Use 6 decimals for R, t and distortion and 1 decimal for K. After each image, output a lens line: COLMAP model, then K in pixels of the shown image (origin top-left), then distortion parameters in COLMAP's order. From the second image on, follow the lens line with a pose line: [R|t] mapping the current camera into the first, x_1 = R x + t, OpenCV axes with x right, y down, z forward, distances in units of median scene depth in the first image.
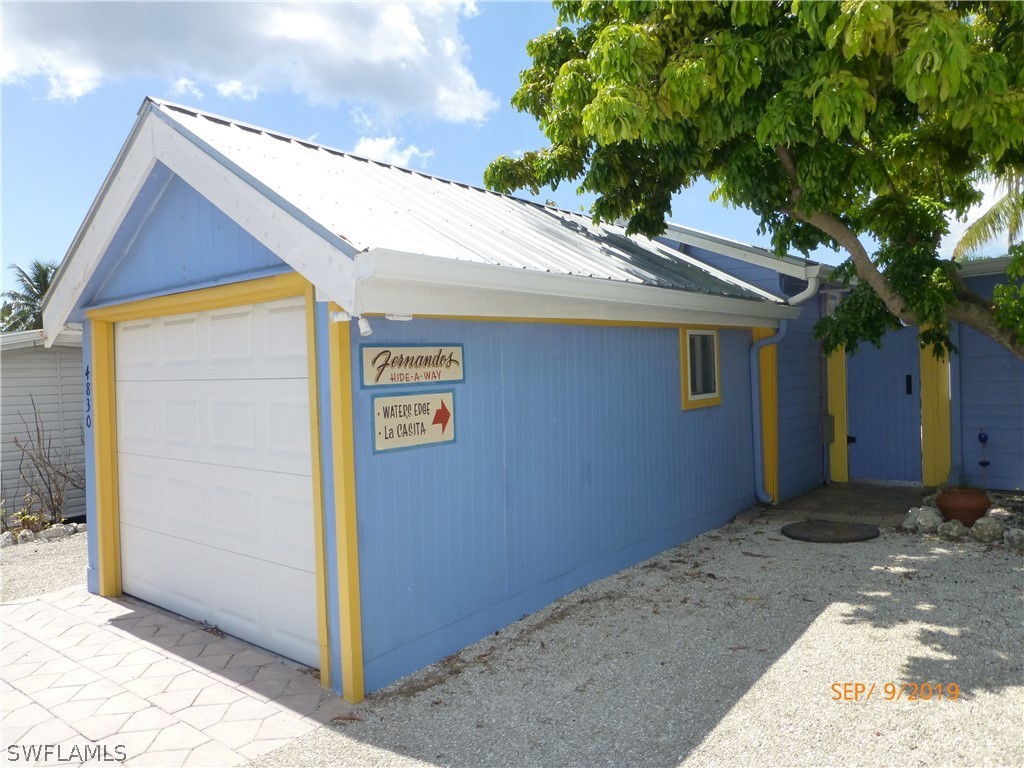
lens RADIAL K [[725.6, 0, 512.0], [0, 725.6, 384.0], [0, 0, 1]] dist [-0.022996, -0.000891]
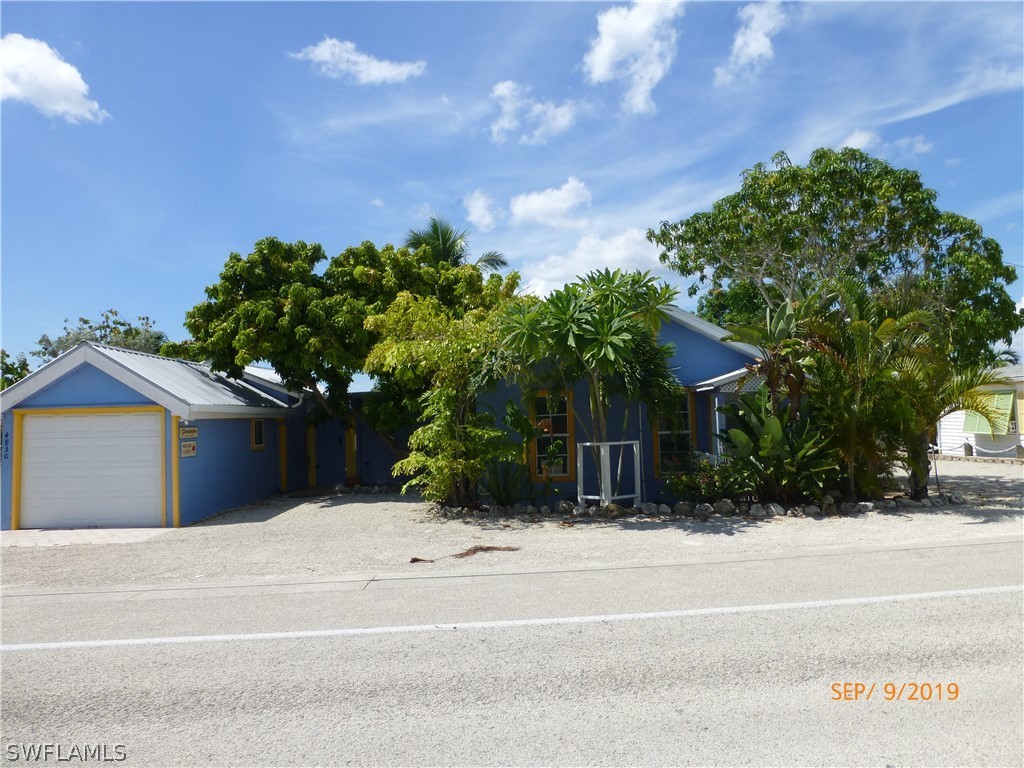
lens RADIAL K [[725.6, 0, 512.0], [0, 725.6, 384.0], [0, 0, 1]] dist [-0.022996, -0.000891]
pose [[0.782820, 0.044527, 0.620653, -0.601333], [0.014358, 0.995878, -0.089556, 0.040680], [-0.622083, 0.079018, 0.778954, -1.483515]]
